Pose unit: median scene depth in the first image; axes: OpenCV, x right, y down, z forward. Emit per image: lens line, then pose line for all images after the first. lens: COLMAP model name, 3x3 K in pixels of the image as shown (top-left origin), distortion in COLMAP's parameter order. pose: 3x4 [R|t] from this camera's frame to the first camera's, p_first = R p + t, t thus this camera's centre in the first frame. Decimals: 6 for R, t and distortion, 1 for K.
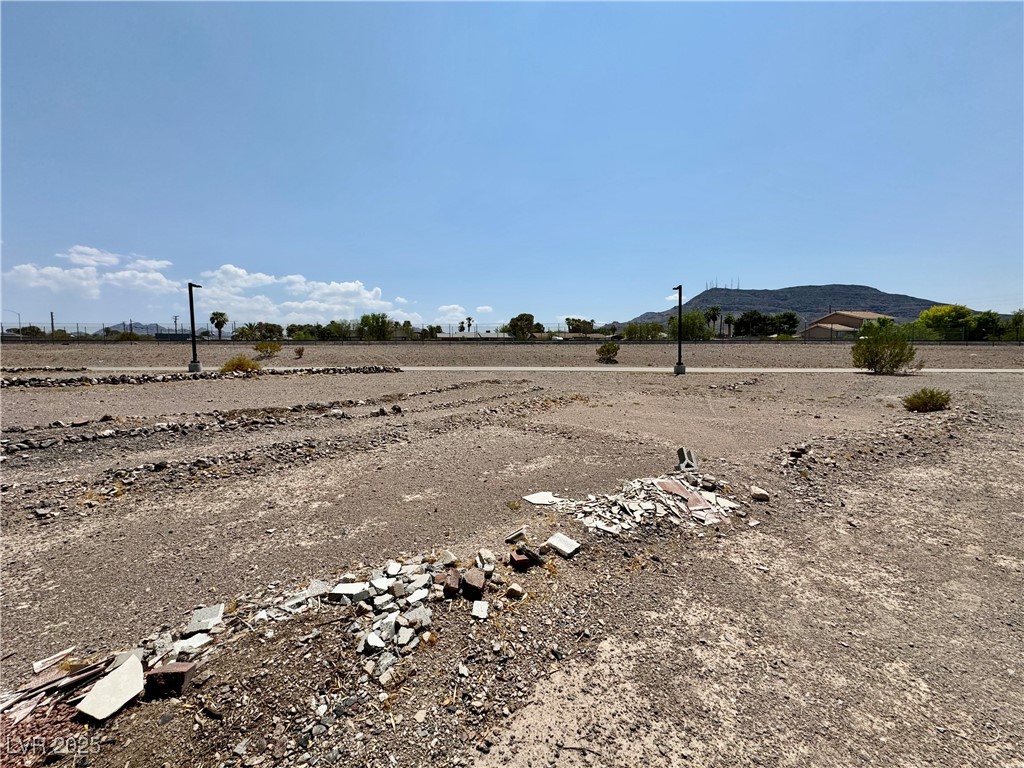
lens RADIAL K [[408.7, 0, 513.1], [0, 408.7, 377.1], [0, 0, 1]] dist [0.000761, -0.000098]
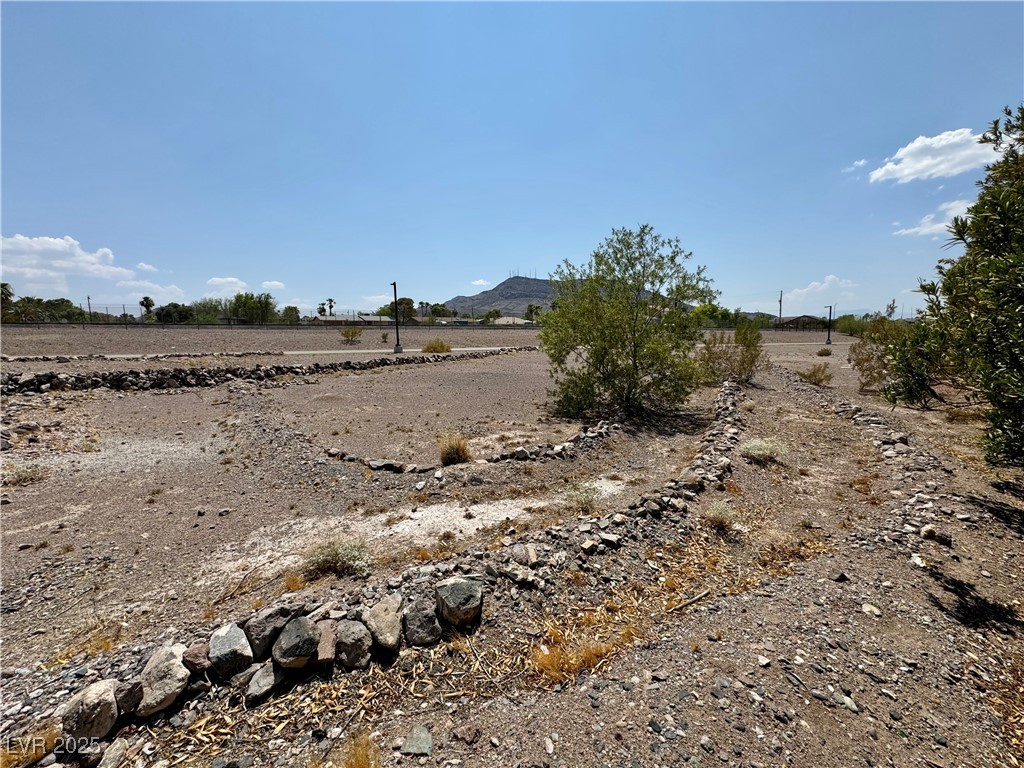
lens RADIAL K [[408.7, 0, 512.2], [0, 408.7, 390.1], [0, 0, 1]] dist [0.000761, -0.000098]
pose [[0.900177, -0.061978, 0.431091, -2.187327], [0.030326, 0.996340, 0.079919, 0.021898], [-0.434467, -0.058868, 0.898762, -0.572655]]
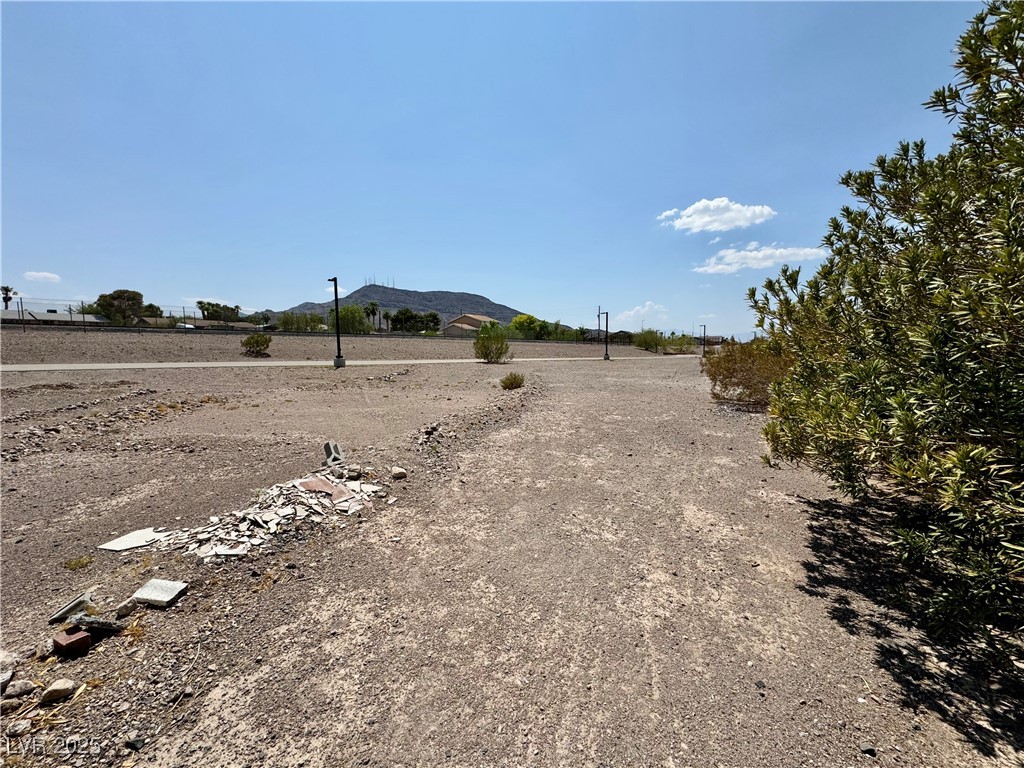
lens RADIAL K [[408.7, 0, 513.2], [0, 408.7, 376.6], [0, 0, 1]] dist [0.000761, -0.000098]
pose [[0.710720, -0.044182, 0.702086, 0.063266], [0.032953, 0.999021, 0.029510, 0.000748], [-0.702703, 0.002163, 0.711480, -0.017994]]
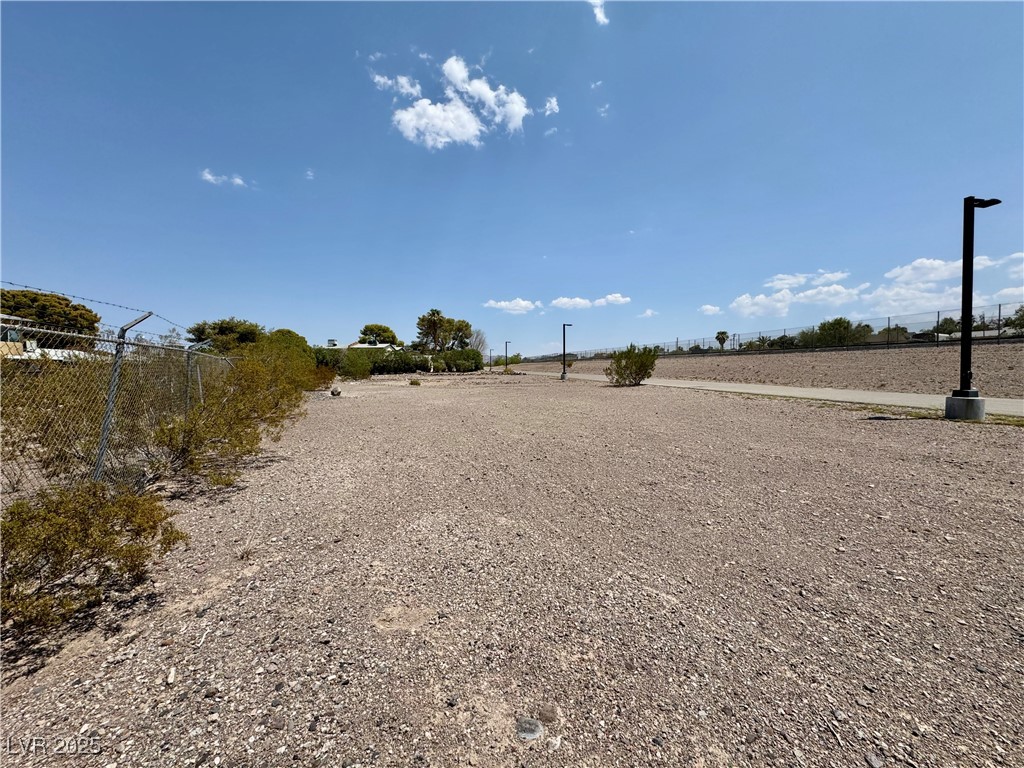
lens RADIAL K [[408.7, 0, 507.2], [0, 408.7, 383.7], [0, 0, 1]] dist [0.000761, -0.000098]
pose [[0.154272, 0.044420, -0.987029, 4.475338], [-0.046880, 0.998193, 0.037595, -0.124511], [0.986916, 0.040473, 0.156075, 1.442739]]
